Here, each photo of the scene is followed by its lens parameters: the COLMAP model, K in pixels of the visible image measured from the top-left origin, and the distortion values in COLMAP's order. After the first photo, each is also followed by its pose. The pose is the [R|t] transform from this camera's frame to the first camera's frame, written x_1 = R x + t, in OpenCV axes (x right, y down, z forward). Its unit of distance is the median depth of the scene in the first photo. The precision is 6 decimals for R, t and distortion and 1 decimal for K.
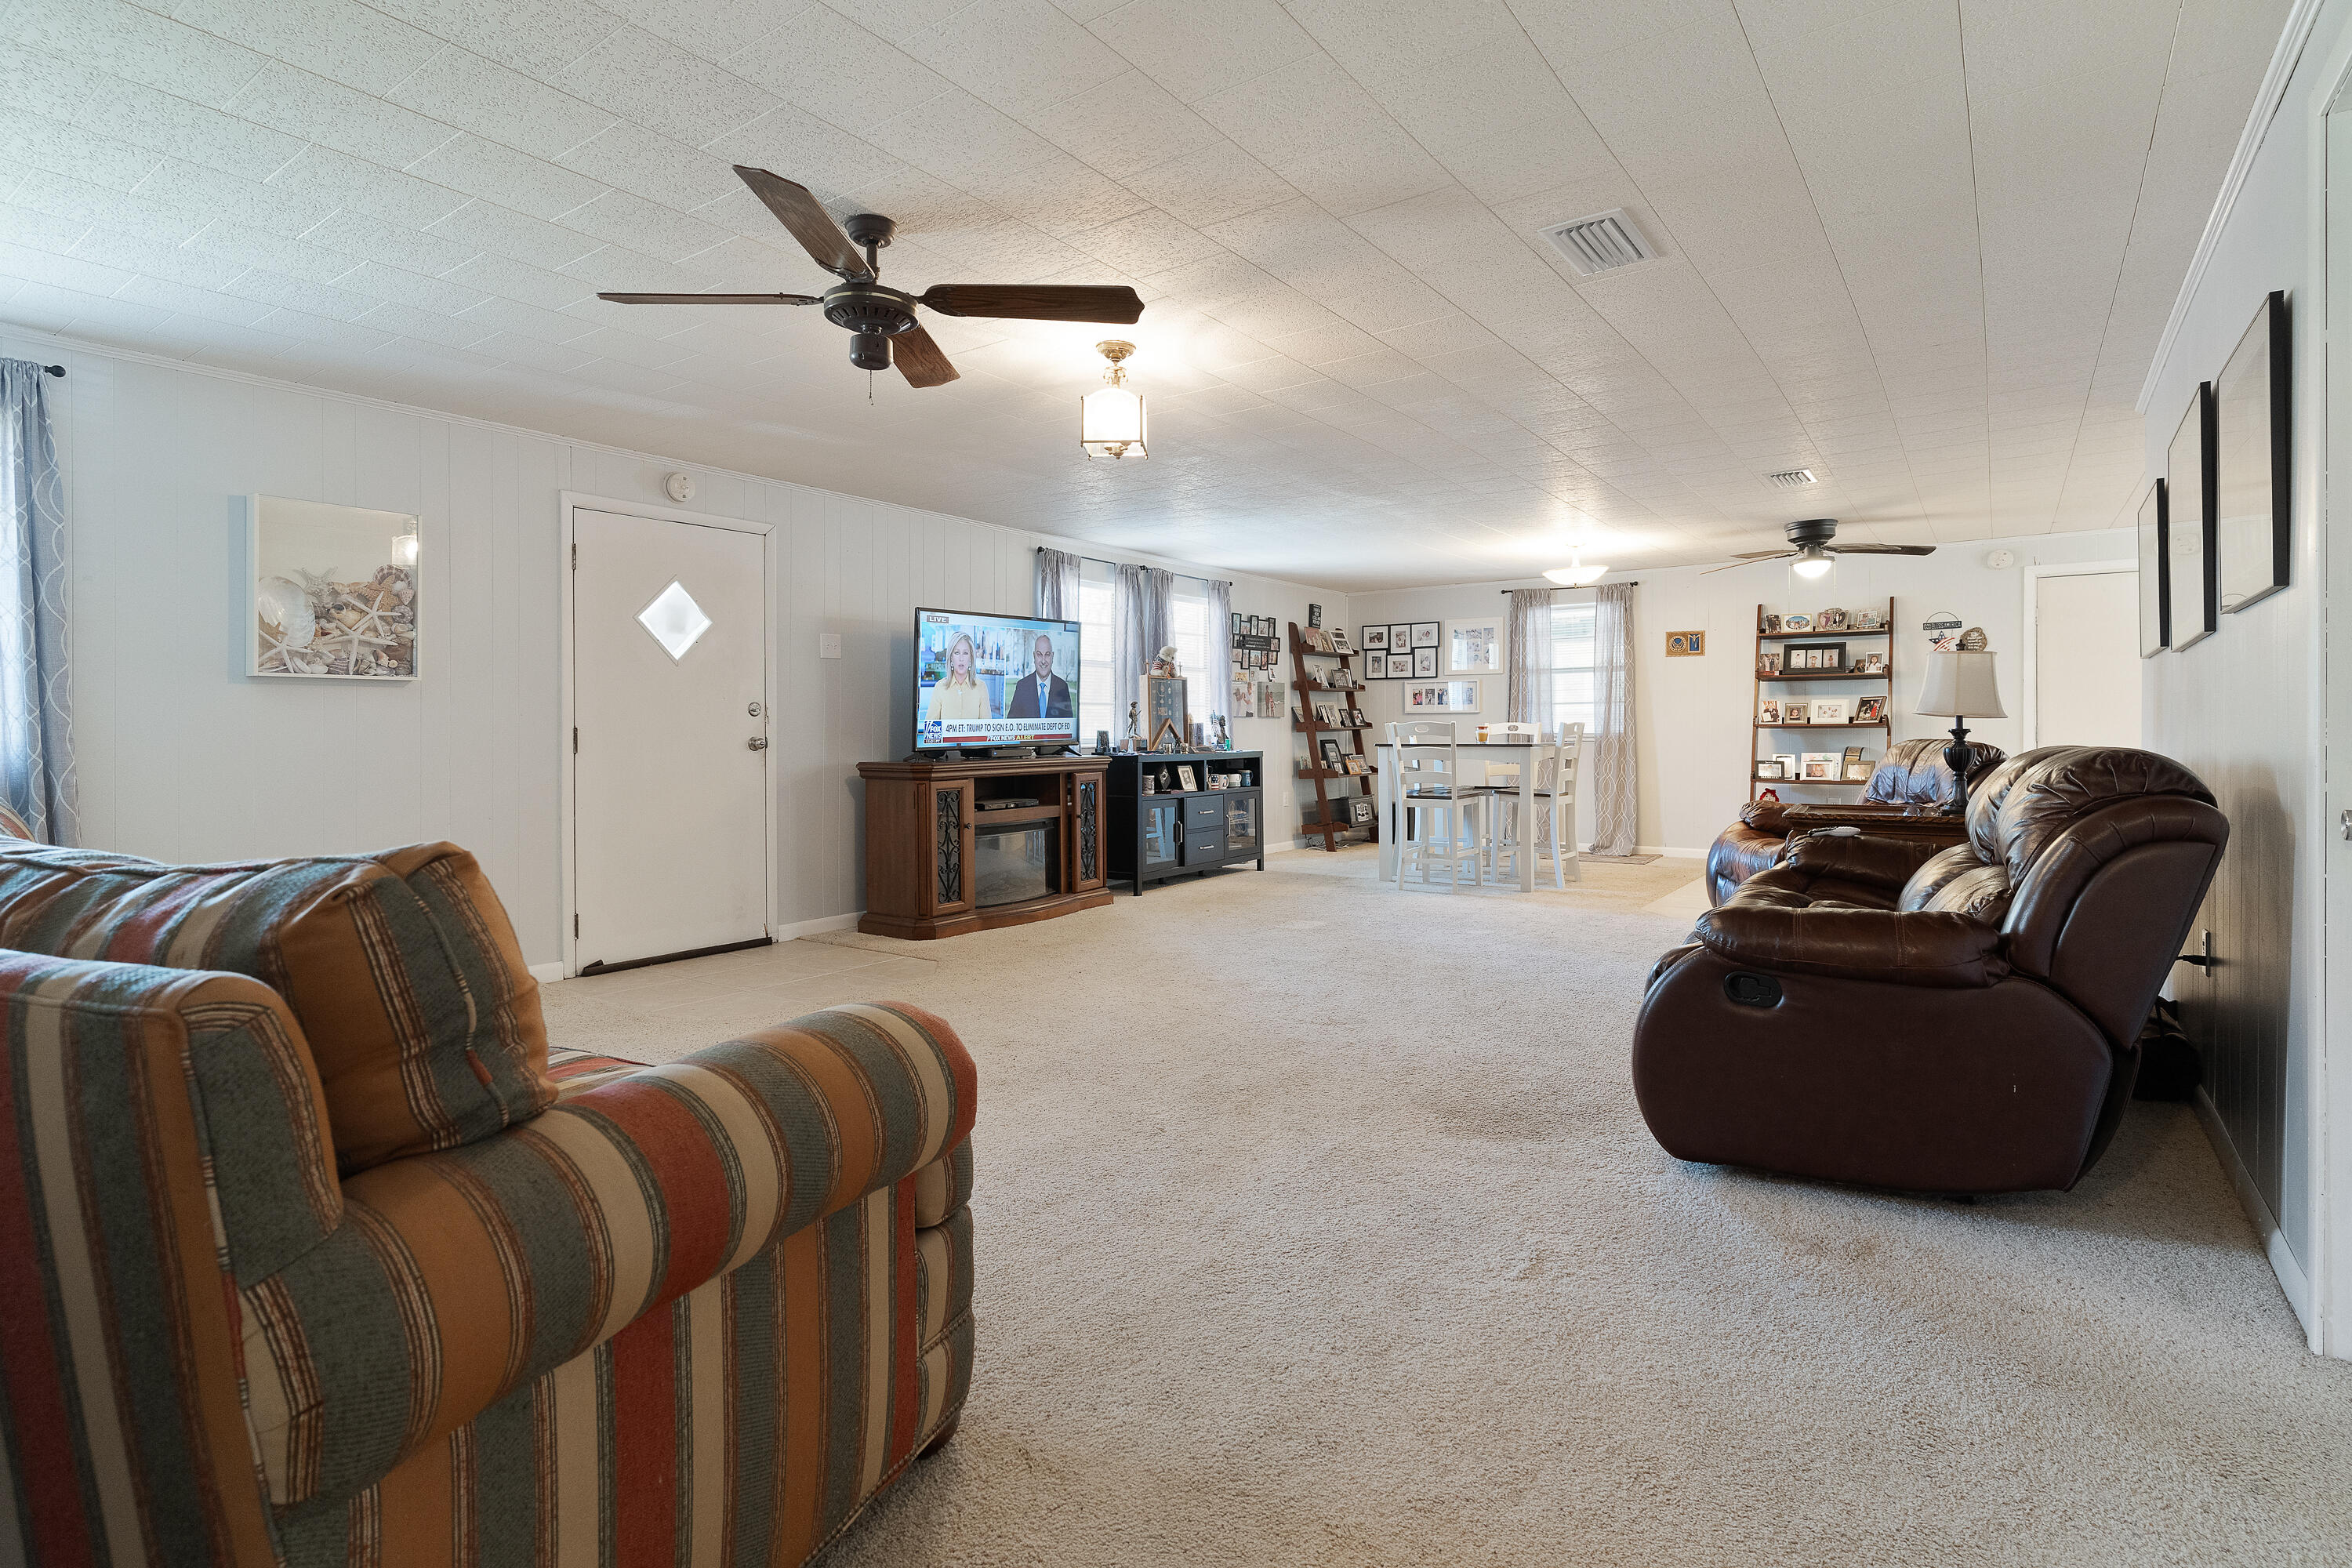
lens RADIAL K [[1159.6, 0, 1250.7], [0, 1159.6, 722.5], [0, 0, 1]] dist [0.000105, 0.000110]
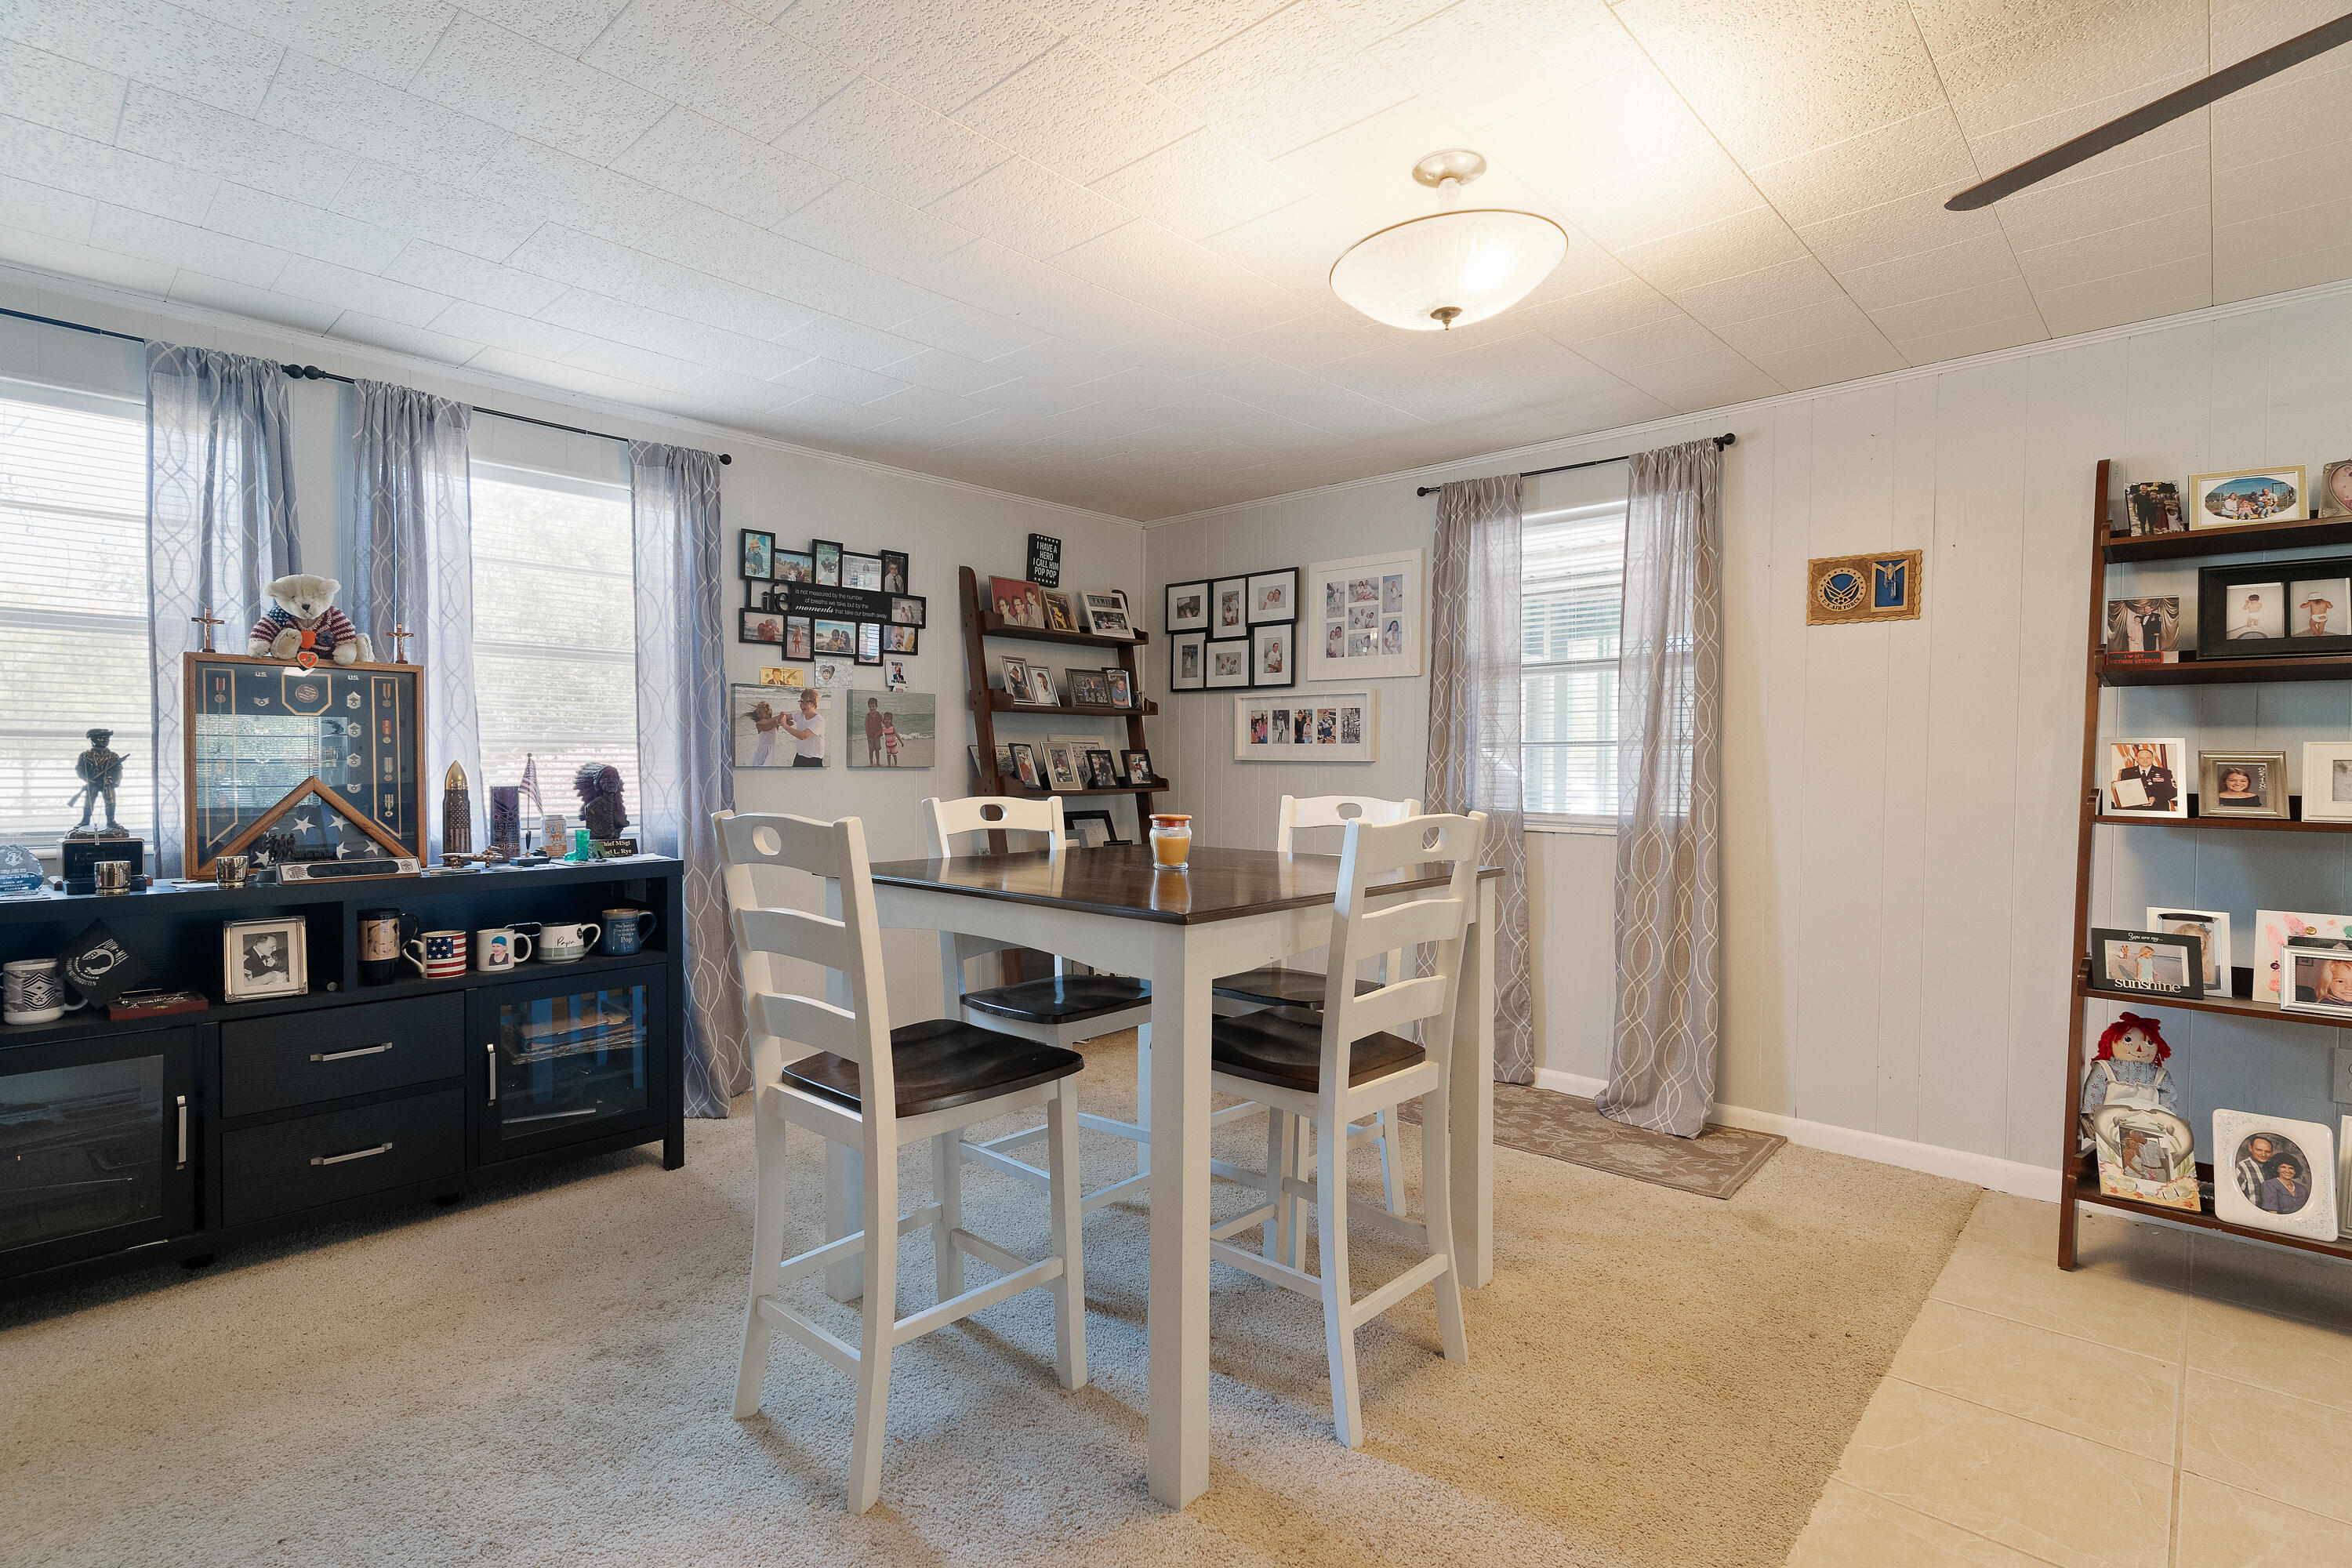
lens RADIAL K [[1133.1, 0, 1197.2], [0, 1133.1, 781.0], [0, 0, 1]] dist [0.000857, 0.000512]
pose [[0.987072, 0.014614, -0.159609, 0.216124], [-0.010963, 0.999658, 0.023727, -0.011578], [0.159901, -0.021671, 0.986895, 0.587461]]
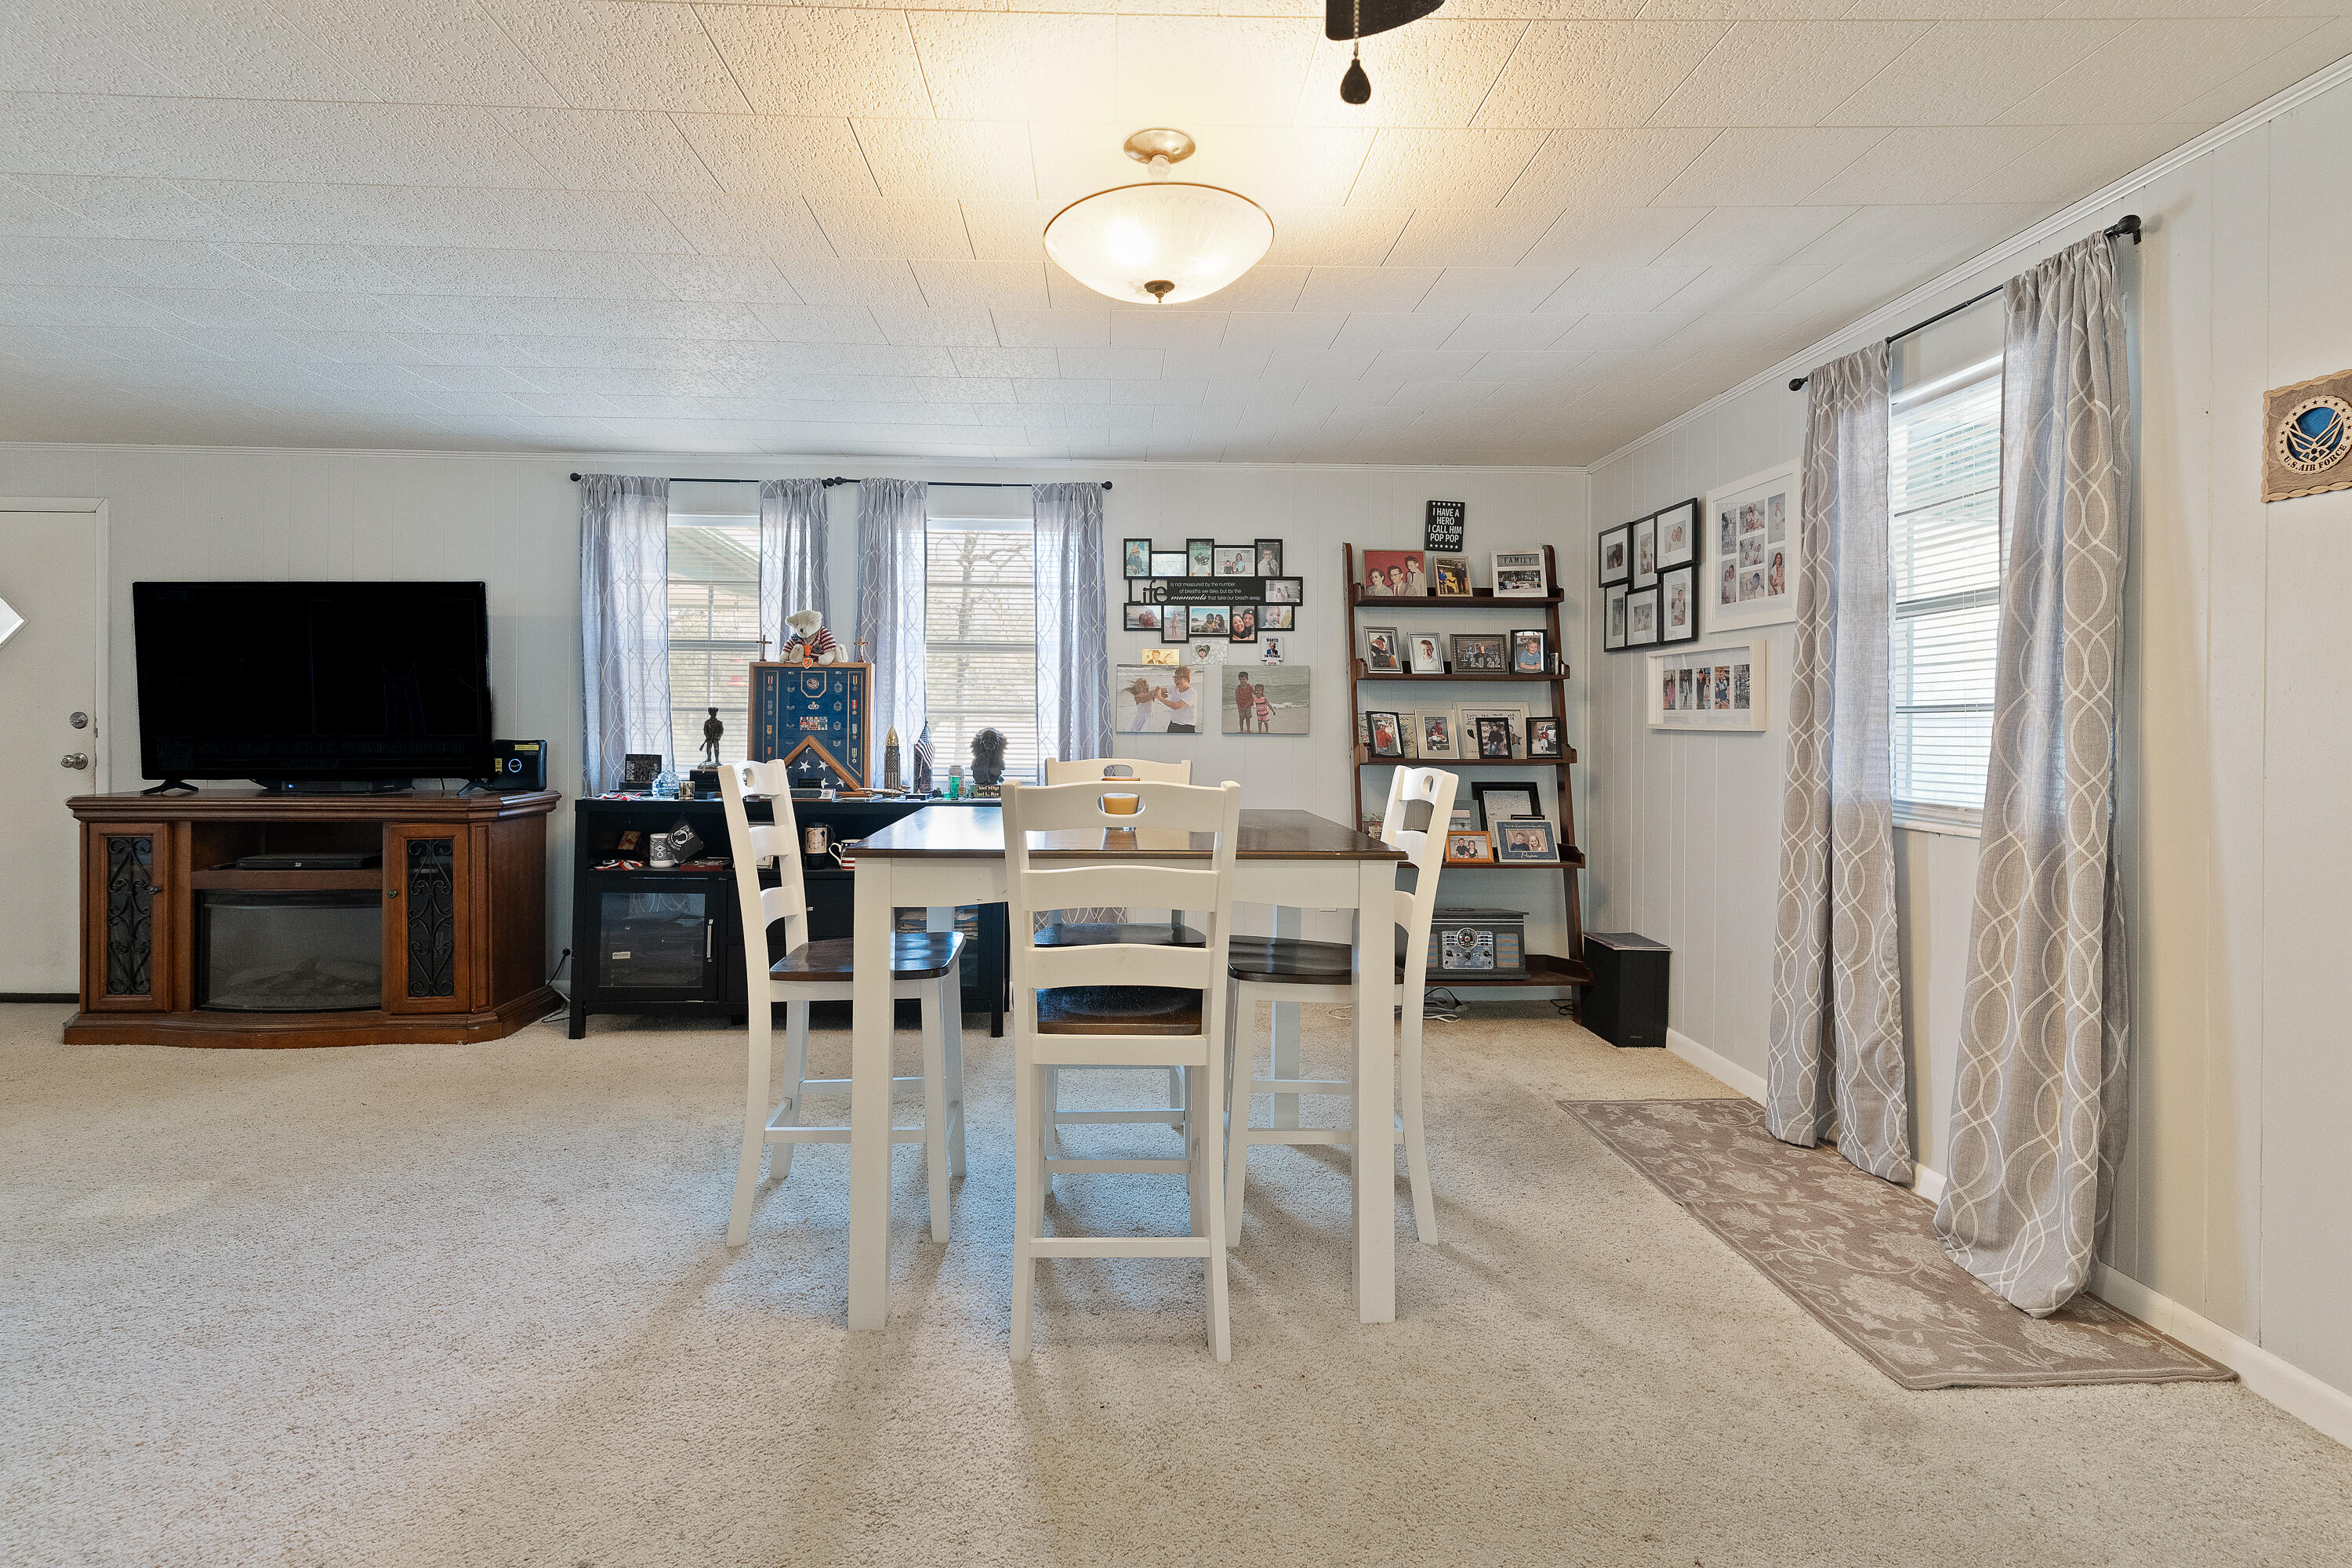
lens RADIAL K [[1144.2, 0, 1136.6], [0, 1144.2, 716.1], [0, 0, 1]] dist [0.001417, 0.000562]
pose [[0.571498, 0.006908, -0.820575, 0.409982], [-0.008240, 0.999962, 0.002679, -0.013754], [0.820562, 0.005231, 0.571533, 0.682350]]
